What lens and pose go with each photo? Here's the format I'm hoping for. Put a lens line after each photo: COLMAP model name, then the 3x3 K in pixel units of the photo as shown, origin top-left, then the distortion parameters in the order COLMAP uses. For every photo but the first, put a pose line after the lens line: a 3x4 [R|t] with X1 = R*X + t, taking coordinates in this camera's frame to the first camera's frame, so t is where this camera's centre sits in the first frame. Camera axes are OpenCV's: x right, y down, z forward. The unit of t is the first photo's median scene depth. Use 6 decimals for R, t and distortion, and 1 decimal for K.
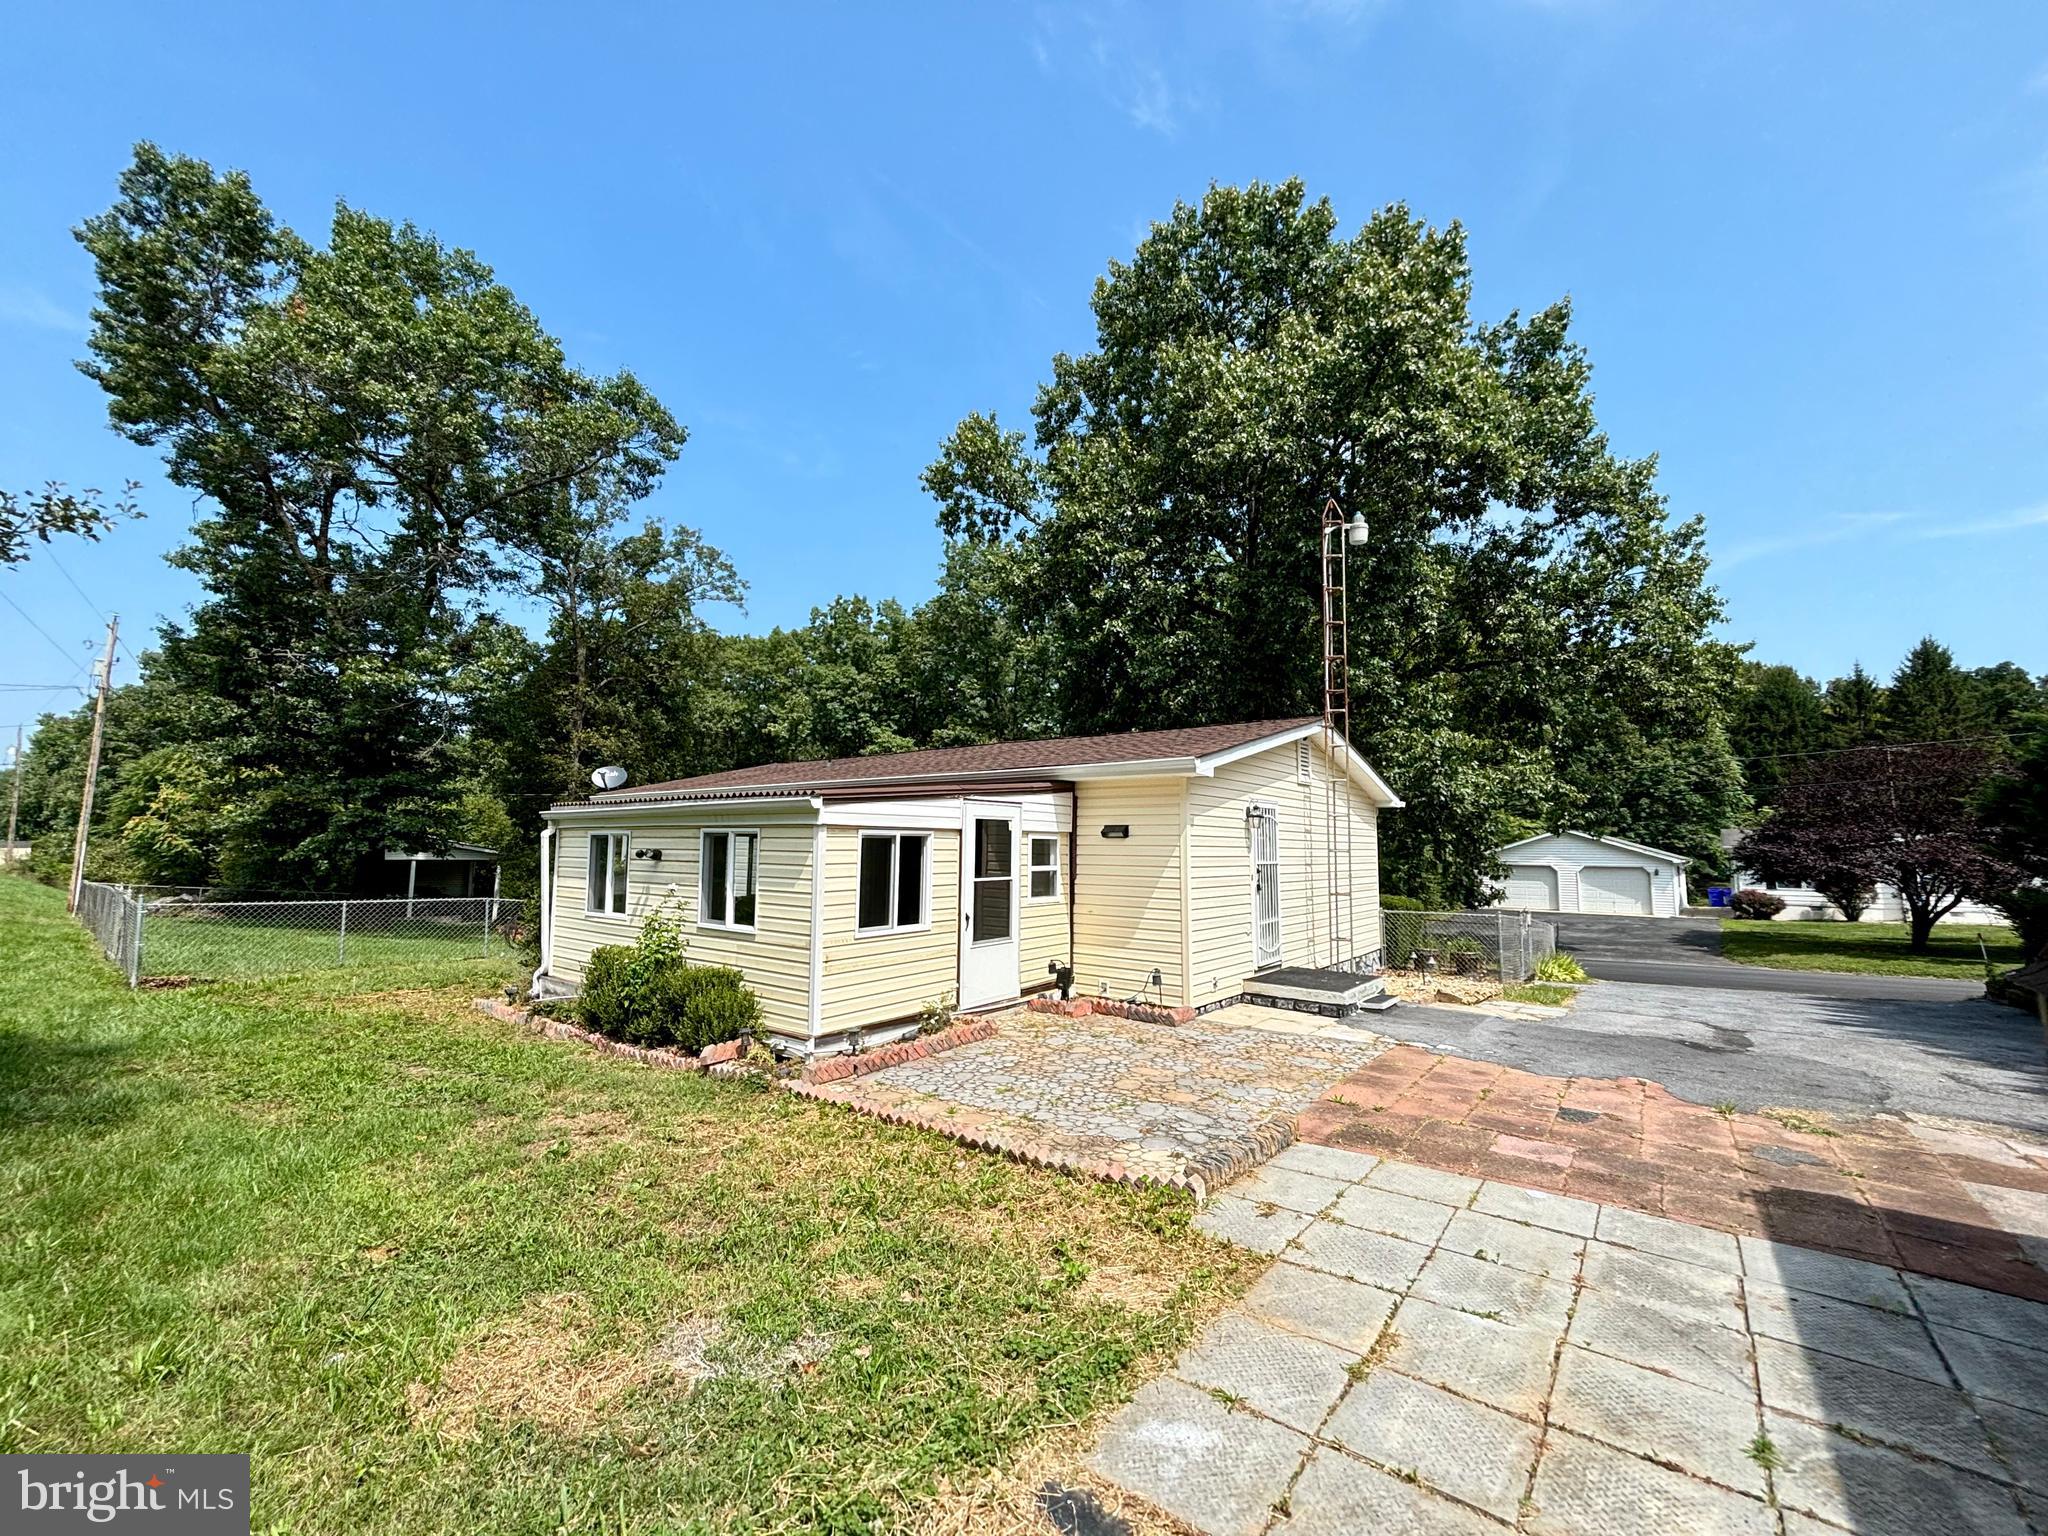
lens RADIAL K [[826.3, 0, 1024.8], [0, 826.3, 795.9], [0, 0, 1]] dist [0.002665, -0.000482]
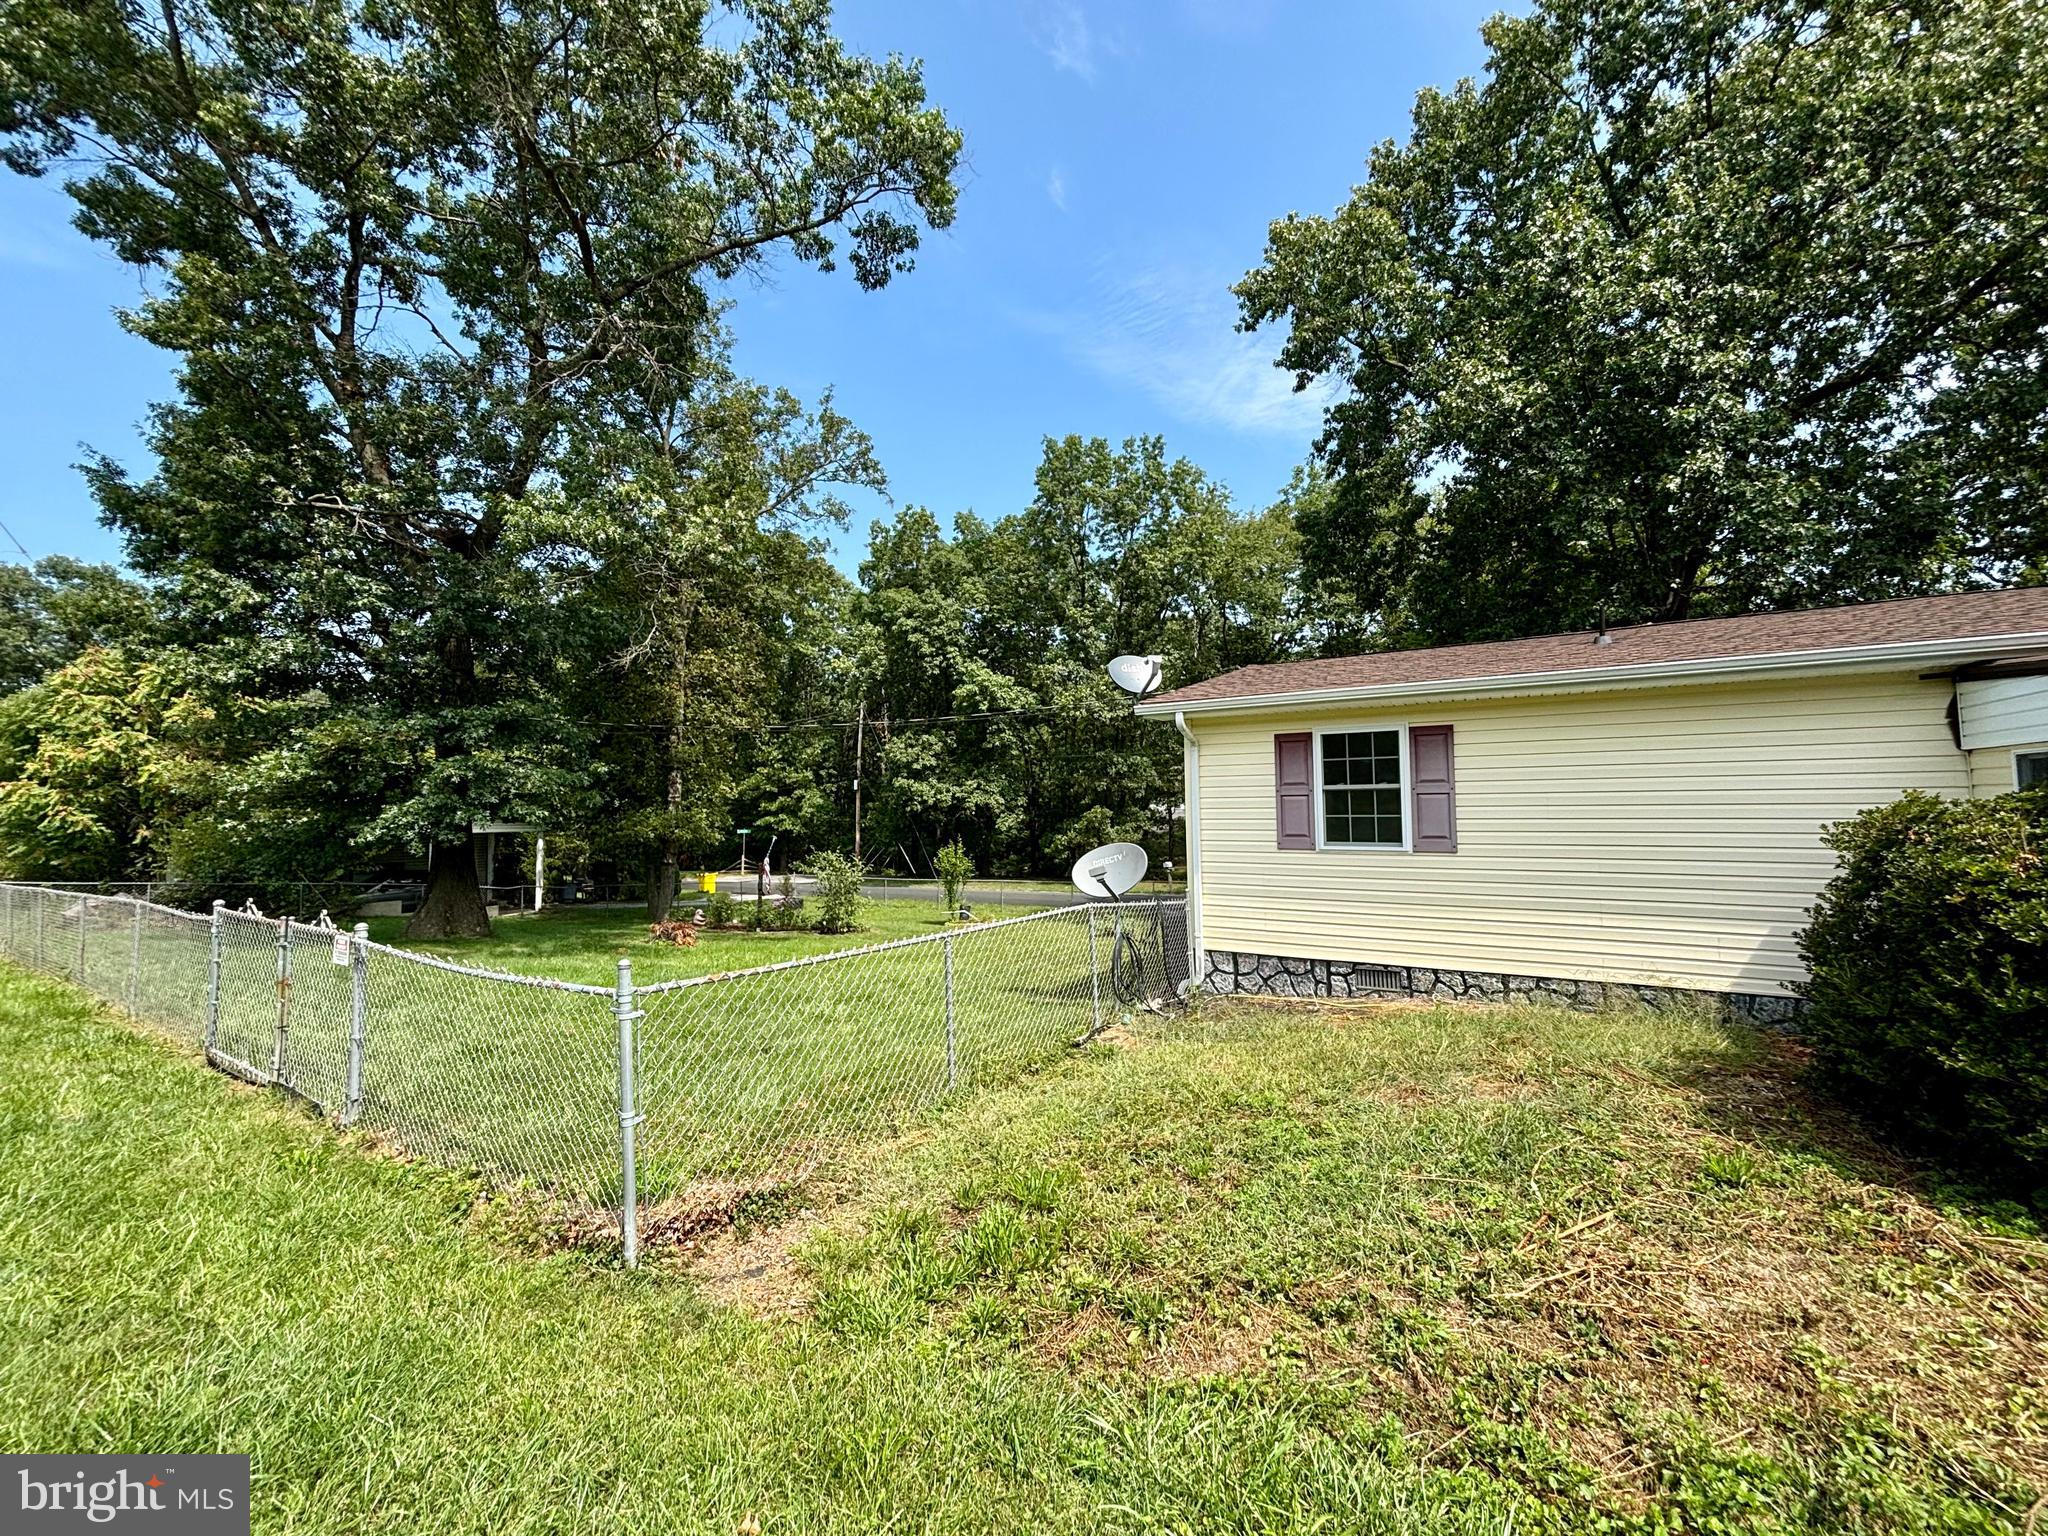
lens RADIAL K [[826.3, 0, 1010.8], [0, 826.3, 763.7], [0, 0, 1]] dist [0.002665, -0.000482]
pose [[0.993544, -0.016873, 0.112187, -0.320946], [0.015898, 0.999828, 0.009580, 0.015025], [-0.112329, -0.007735, 0.993641, 0.230304]]
